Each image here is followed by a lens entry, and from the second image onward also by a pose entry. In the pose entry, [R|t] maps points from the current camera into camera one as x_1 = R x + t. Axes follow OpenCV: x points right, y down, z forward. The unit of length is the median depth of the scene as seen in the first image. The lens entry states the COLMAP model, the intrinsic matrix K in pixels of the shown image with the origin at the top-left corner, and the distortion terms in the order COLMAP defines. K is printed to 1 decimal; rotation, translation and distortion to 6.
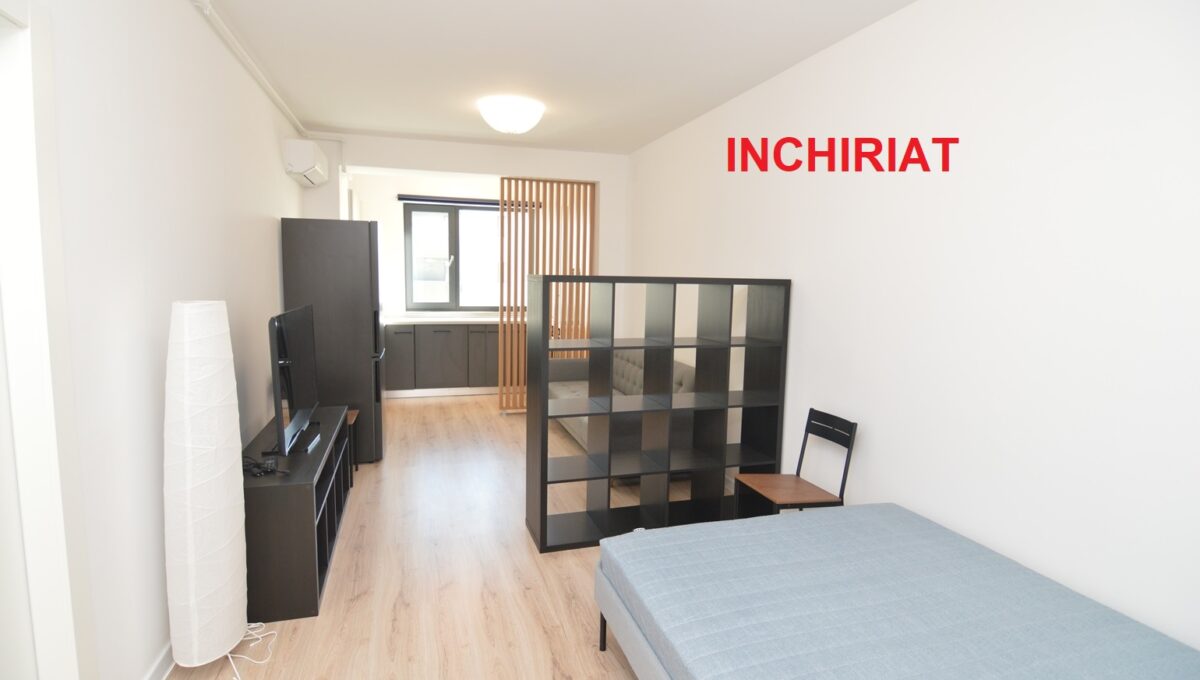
lens RADIAL K [[582.1, 0, 596.5], [0, 582.1, 340.9], [0, 0, 1]] dist [-0.012359, -0.006876]
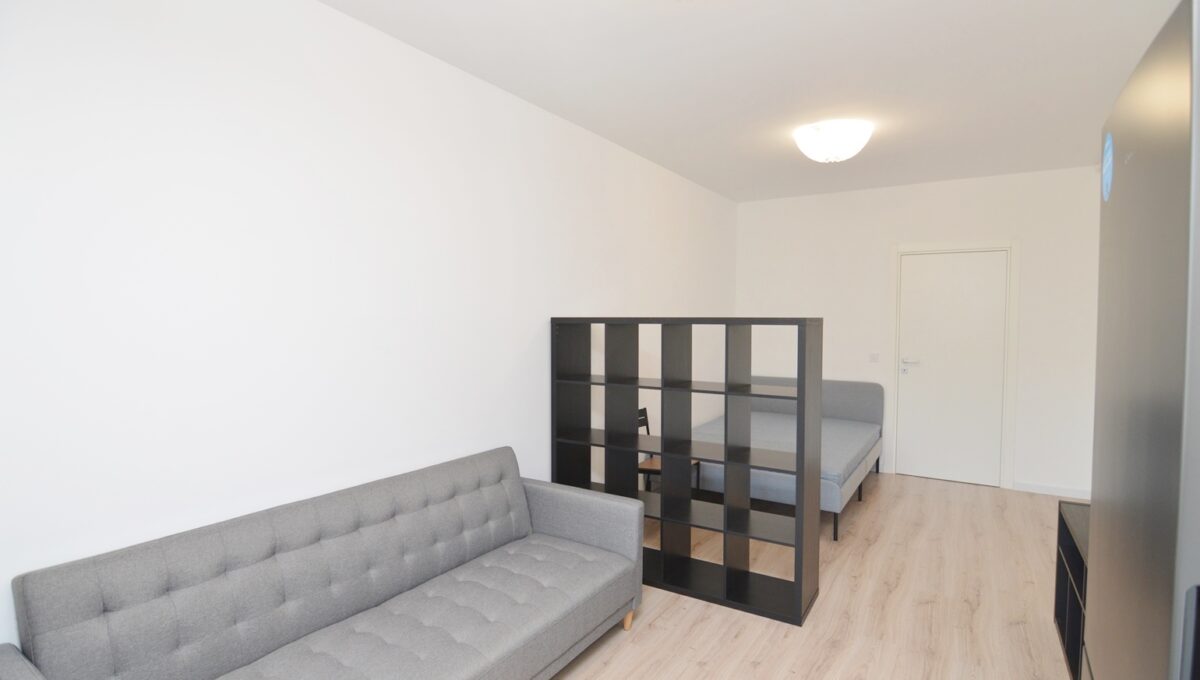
lens RADIAL K [[582.1, 0, 595.5], [0, 582.1, 336.4], [0, 0, 1]] dist [-0.012359, -0.006876]
pose [[-0.638272, -0.048638, 0.768273, -0.351818], [0.071665, 0.989914, 0.122208, -0.132364], [-0.766468, 0.133060, -0.628349, 1.097905]]
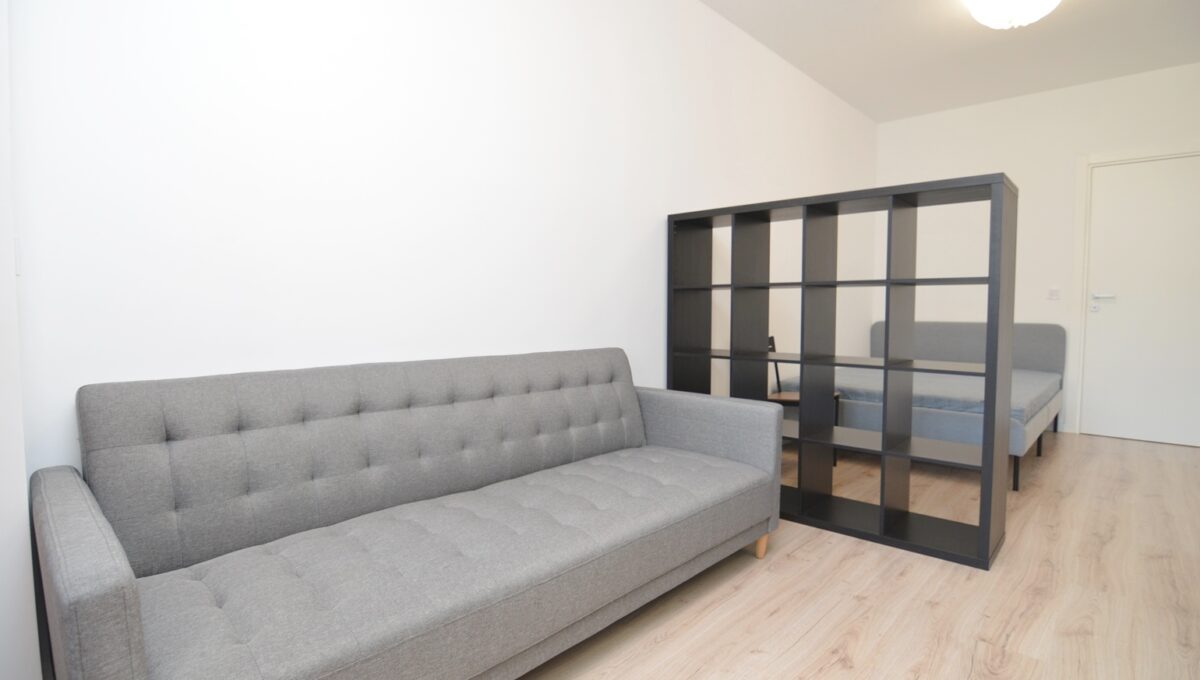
lens RADIAL K [[582.1, 0, 596.7], [0, 582.1, 338.9], [0, 0, 1]] dist [-0.012359, -0.006876]
pose [[-0.489801, -0.069666, 0.869046, -0.288898], [0.087928, 0.987773, 0.128740, -0.034320], [-0.867389, 0.139470, -0.477687, 1.075272]]
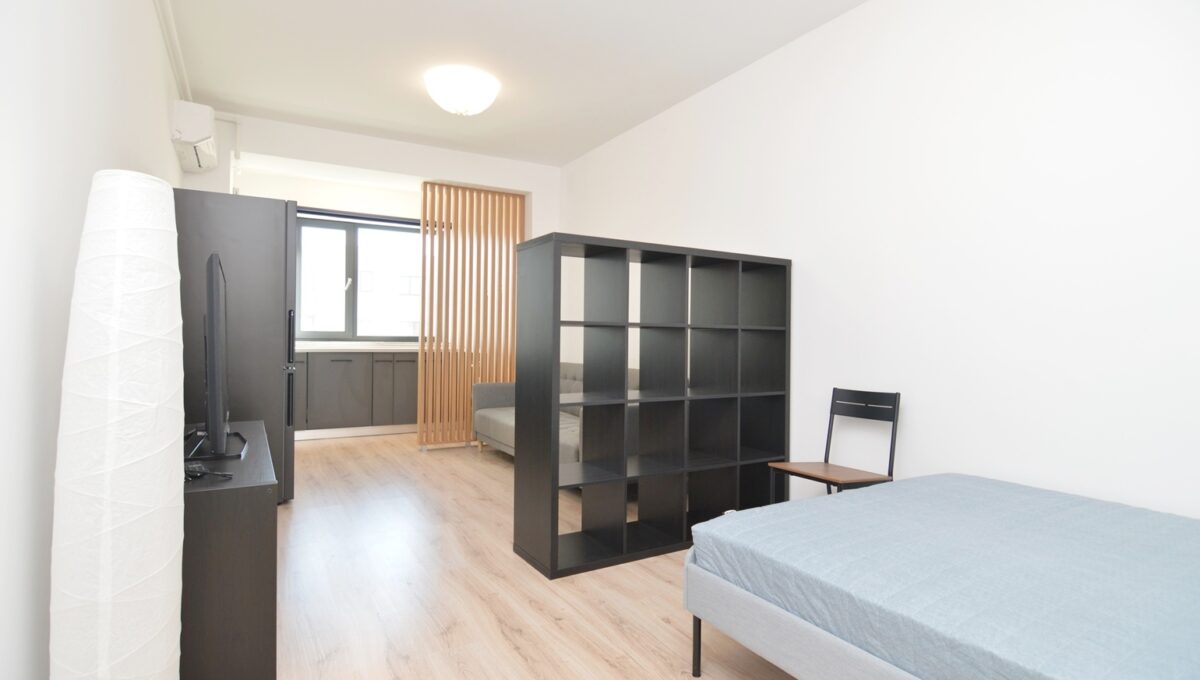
lens RADIAL K [[582.1, 0, 596.0], [0, 582.1, 340.3], [0, 0, 1]] dist [-0.012359, -0.006876]
pose [[0.972696, -0.008543, 0.231924, -0.128150], [0.033789, 0.993887, -0.105103, 0.073709], [-0.229608, 0.110070, 0.967039, 0.106095]]
